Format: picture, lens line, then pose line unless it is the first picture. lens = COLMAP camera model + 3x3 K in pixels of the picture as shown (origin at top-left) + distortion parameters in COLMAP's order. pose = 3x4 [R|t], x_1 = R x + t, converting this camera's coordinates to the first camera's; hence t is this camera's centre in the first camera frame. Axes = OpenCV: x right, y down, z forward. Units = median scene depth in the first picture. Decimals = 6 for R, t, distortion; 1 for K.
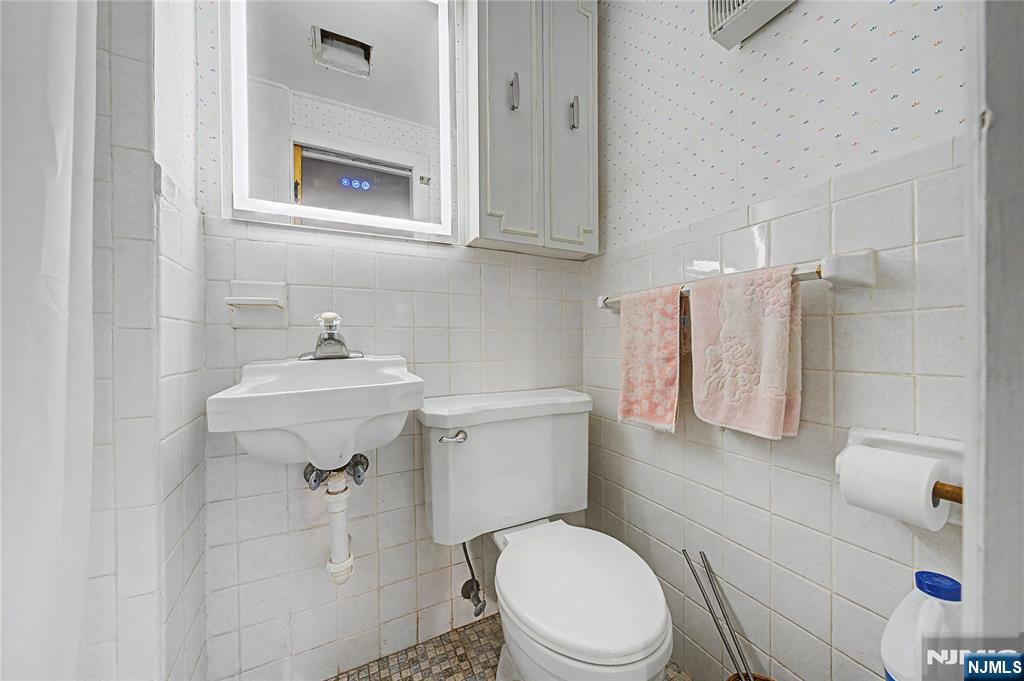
lens RADIAL K [[346.3, 0, 508.2], [0, 346.3, 345.3], [0, 0, 1]] dist [-0.011431, 0.000052]
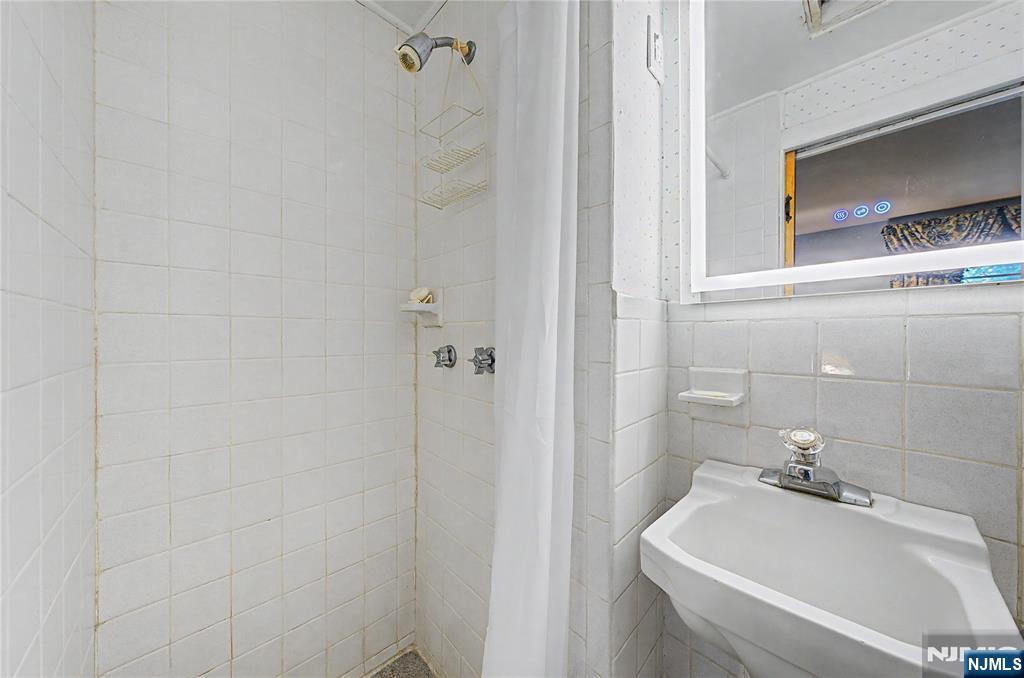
lens RADIAL K [[349.1, 0, 512.5], [0, 349.1, 338.6], [0, 0, 1]] dist [-0.003267, 0.000187]
pose [[0.311646, 0.001492, -0.950197, -0.050055], [-0.016054, 0.999864, -0.003695, -0.262091], [0.950063, 0.016406, 0.311628, 0.243451]]
